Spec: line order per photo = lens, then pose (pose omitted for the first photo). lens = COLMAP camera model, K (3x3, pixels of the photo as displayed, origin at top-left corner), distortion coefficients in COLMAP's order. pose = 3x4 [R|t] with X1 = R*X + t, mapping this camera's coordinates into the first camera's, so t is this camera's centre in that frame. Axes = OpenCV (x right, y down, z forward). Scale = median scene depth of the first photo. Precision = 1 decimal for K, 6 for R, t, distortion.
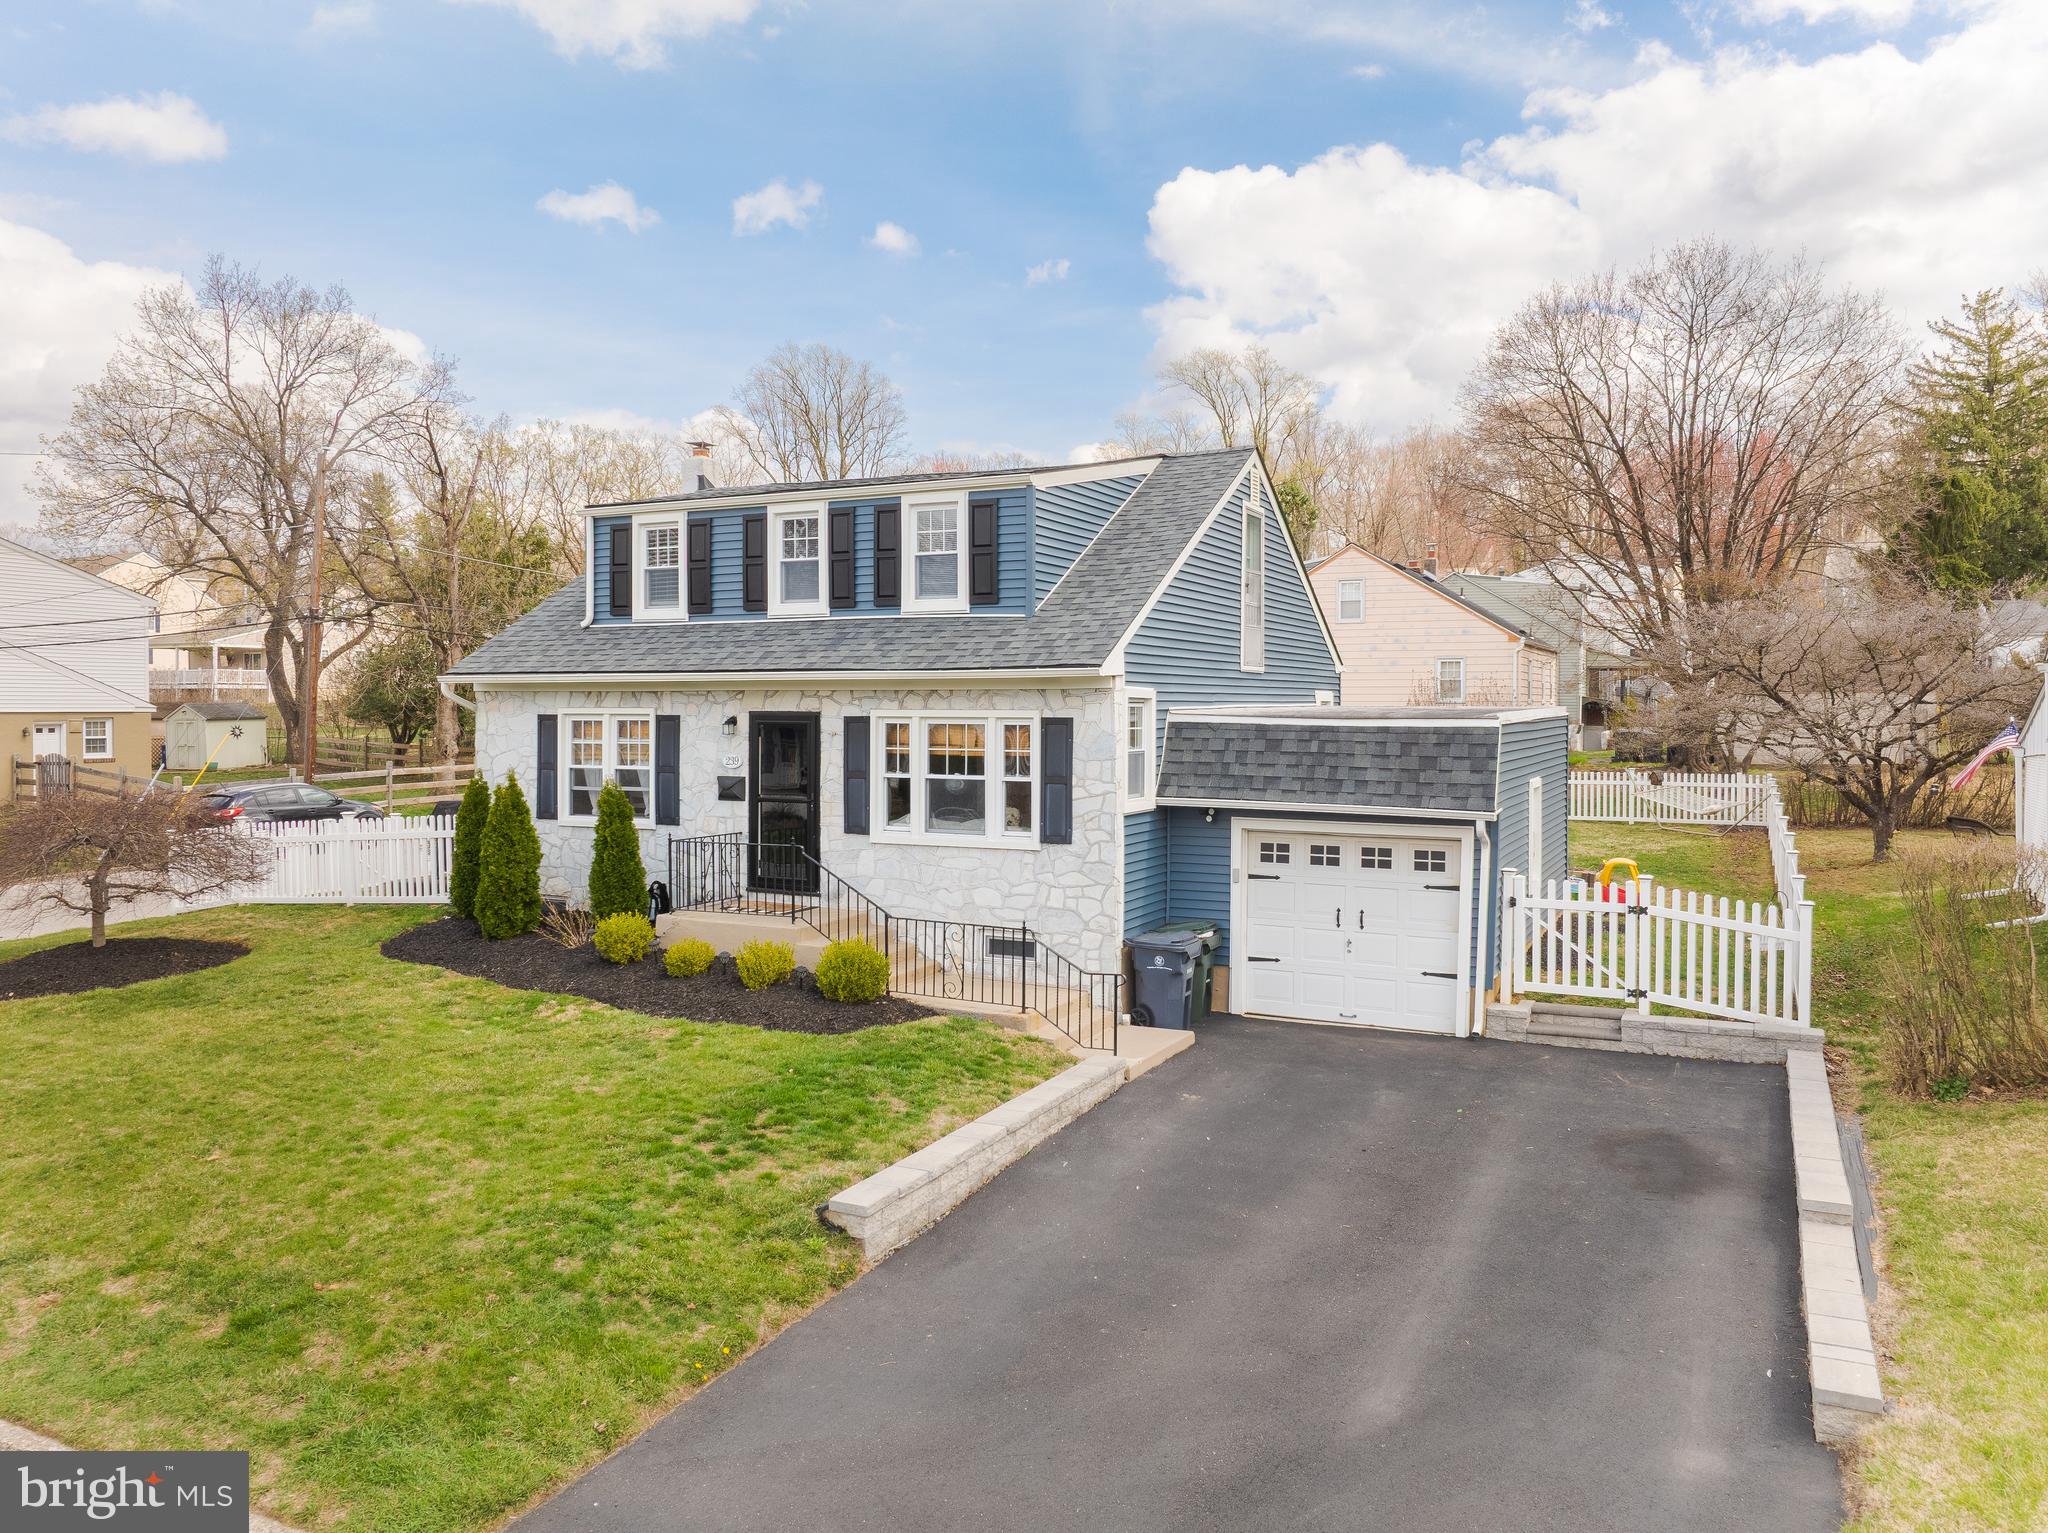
lens RADIAL K [[1452.5, 0, 1056.1], [0, 1452.5, 693.2], [0, 0, 1]] dist [-0.045316, -0.006040]
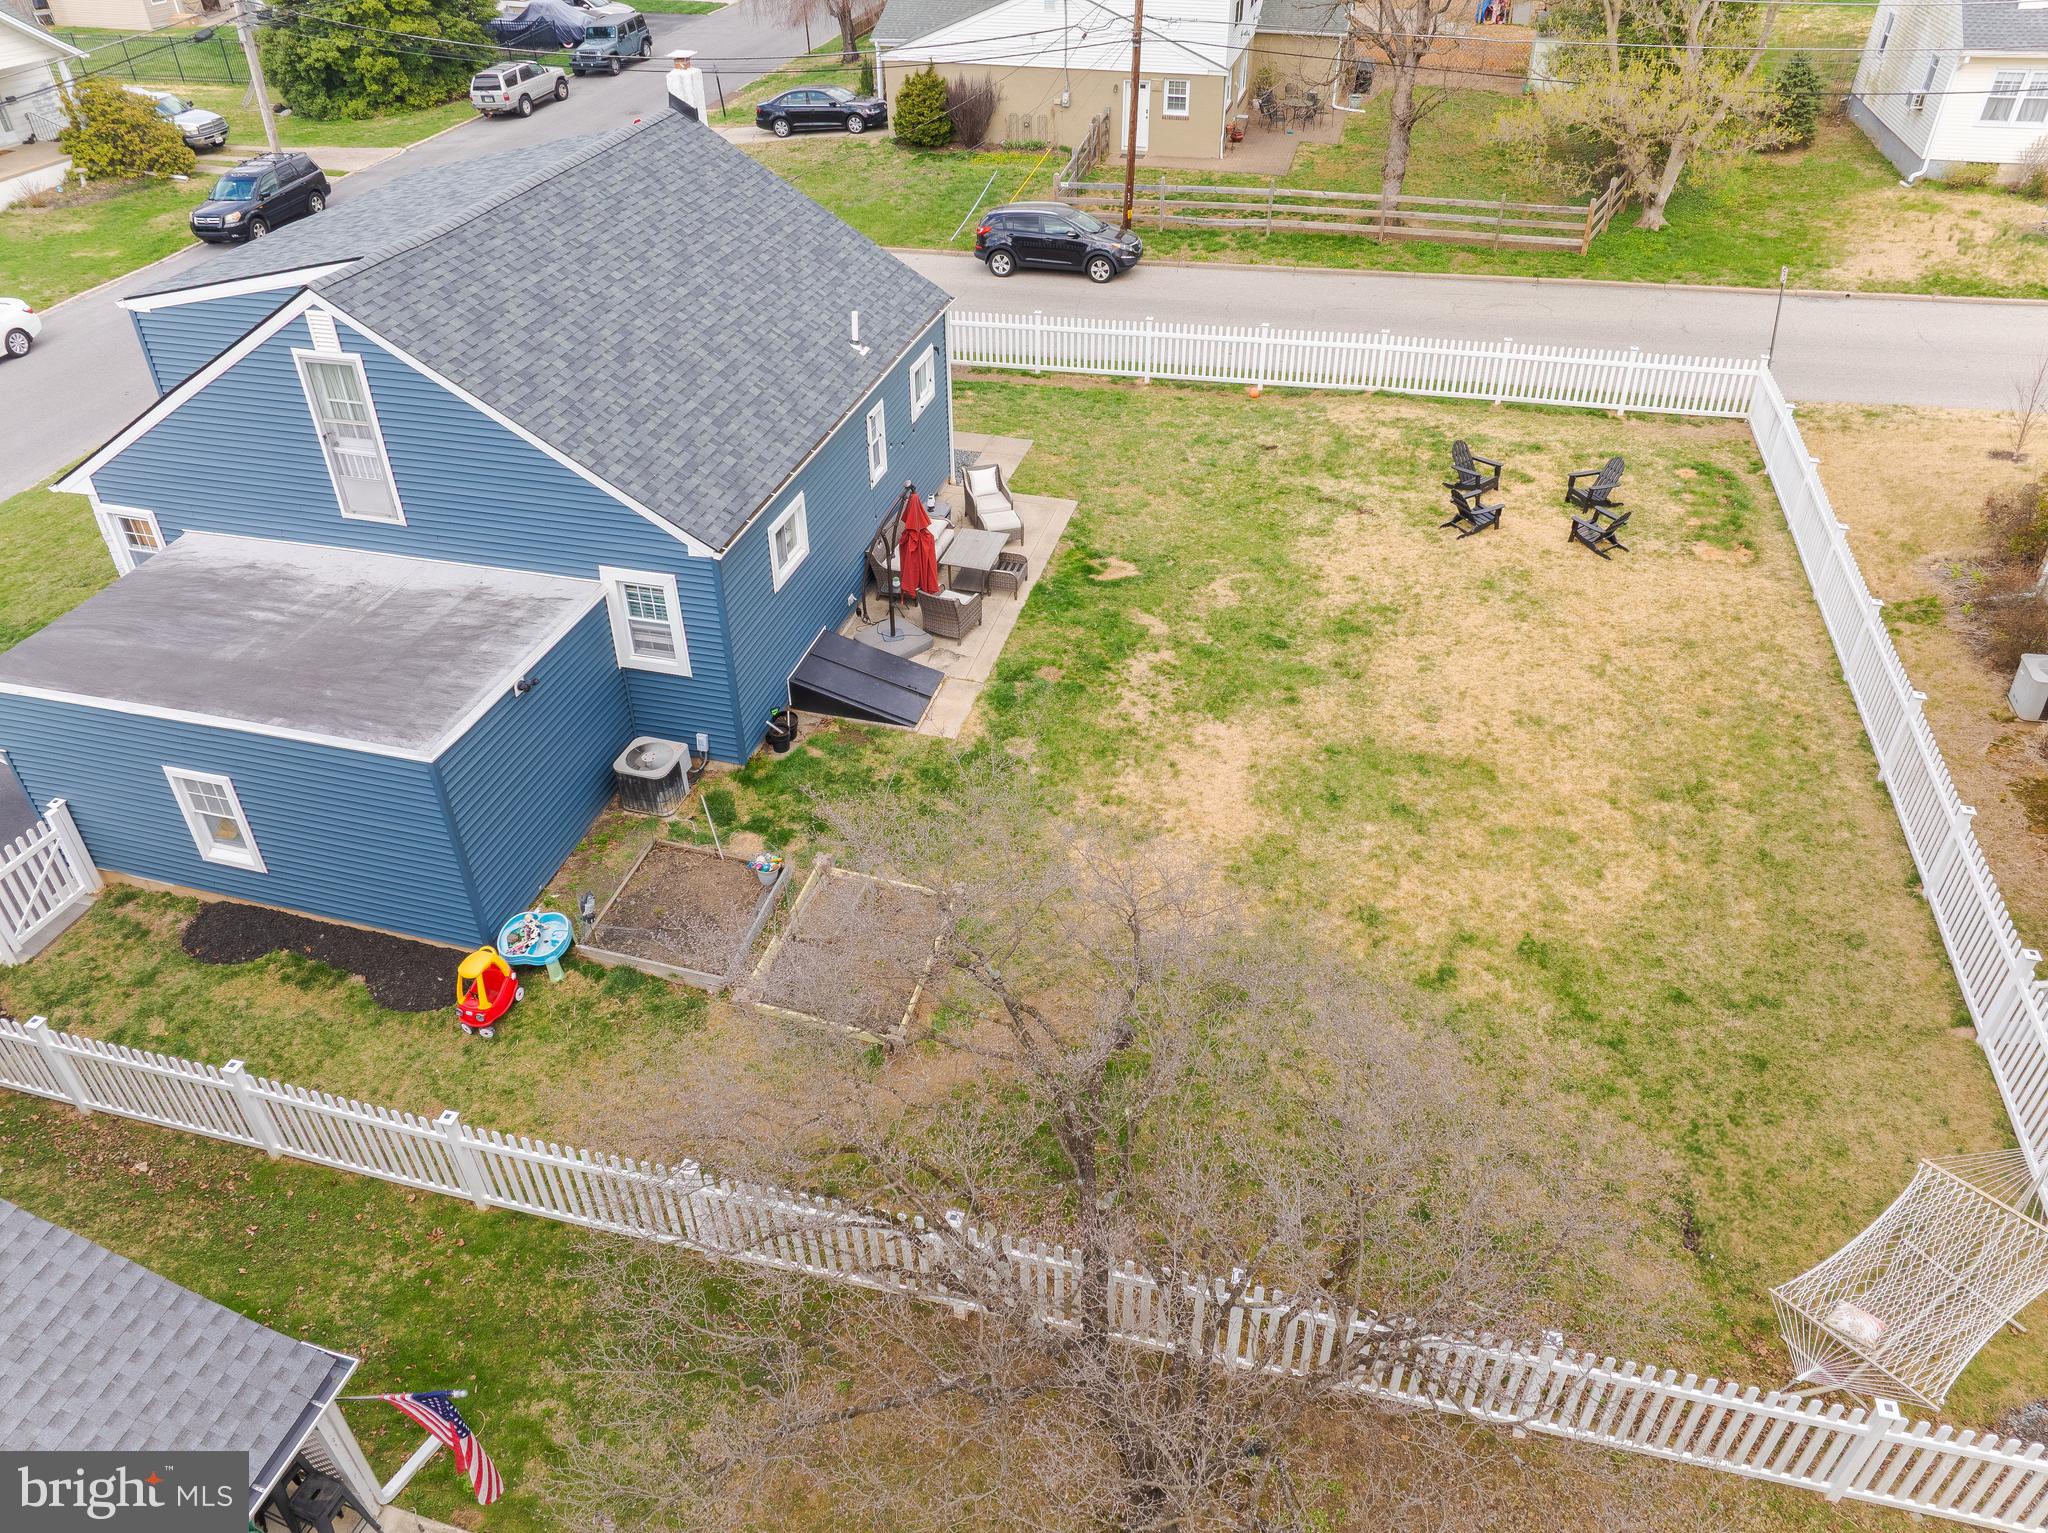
lens RADIAL K [[1439.6, 0, 1024.0], [0, 1439.6, 766.5], [0, 0, 1]] dist [-0.039327, -0.005023]
pose [[0.189022, 0.582098, -0.790843, 1.214540], [0.012041, 0.803927, 0.594606, -0.506383], [0.981899, -0.121916, 0.144951, 1.486809]]
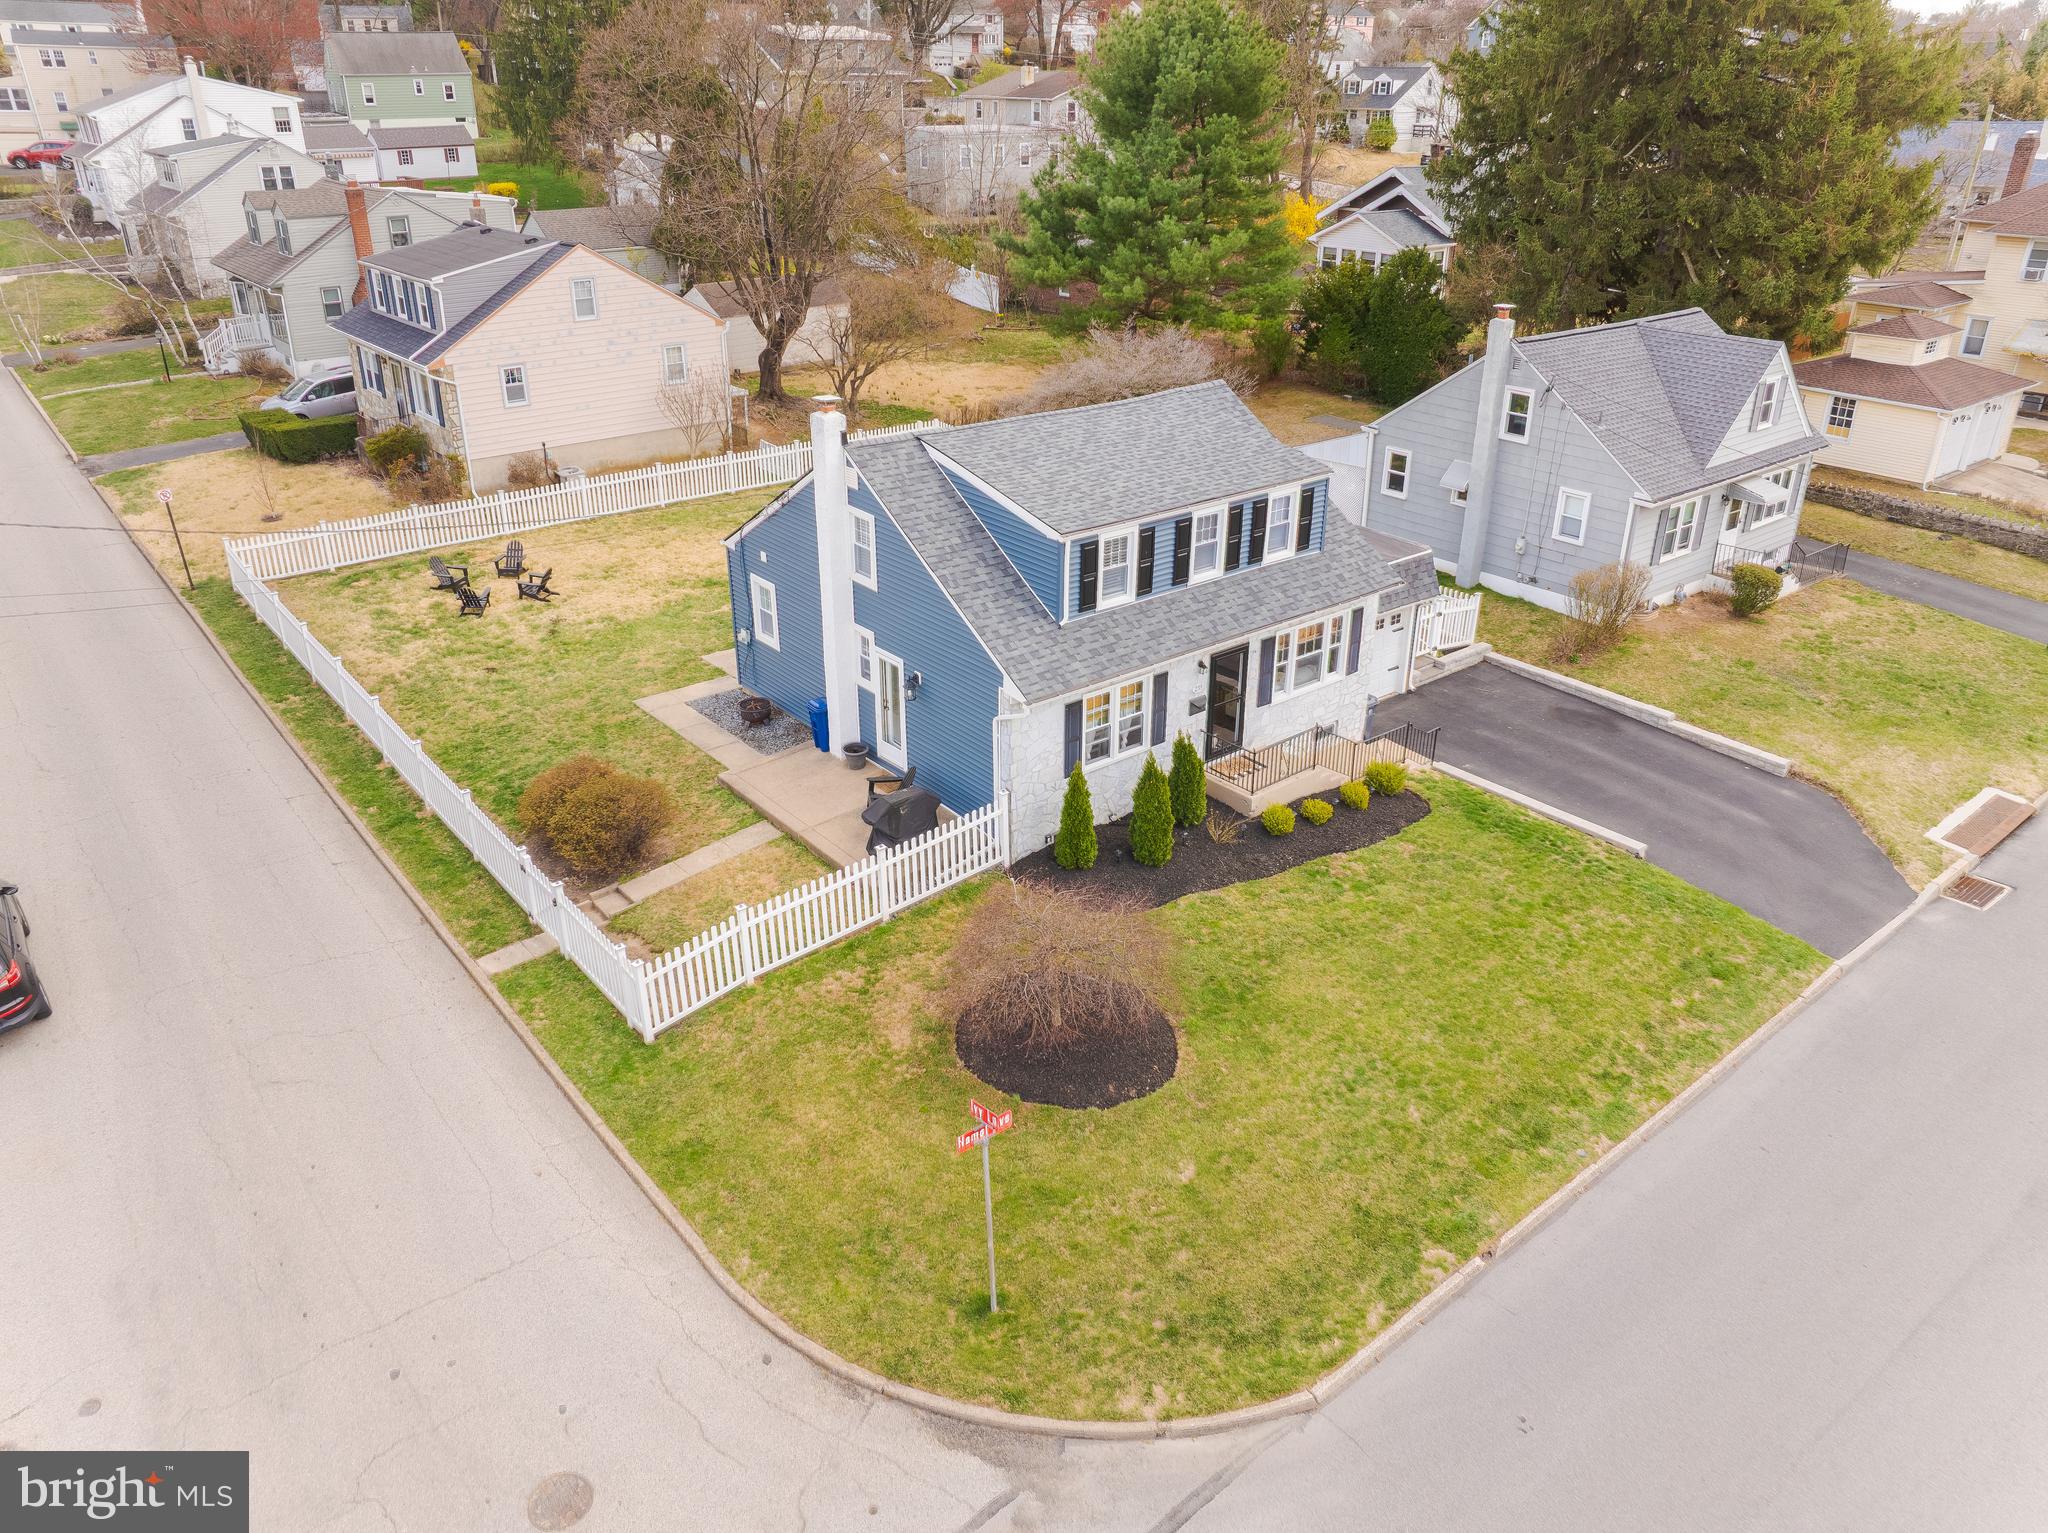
lens RADIAL K [[1439.6, 0, 1024.0], [0, 1439.6, 766.5], [0, 0, 1]] dist [-0.039327, -0.005023]
pose [[0.427657, -0.396764, 0.812212, -1.617186], [-0.010911, 0.896192, 0.443533, -0.563995], [-0.903875, -0.198542, 0.378934, 0.623177]]
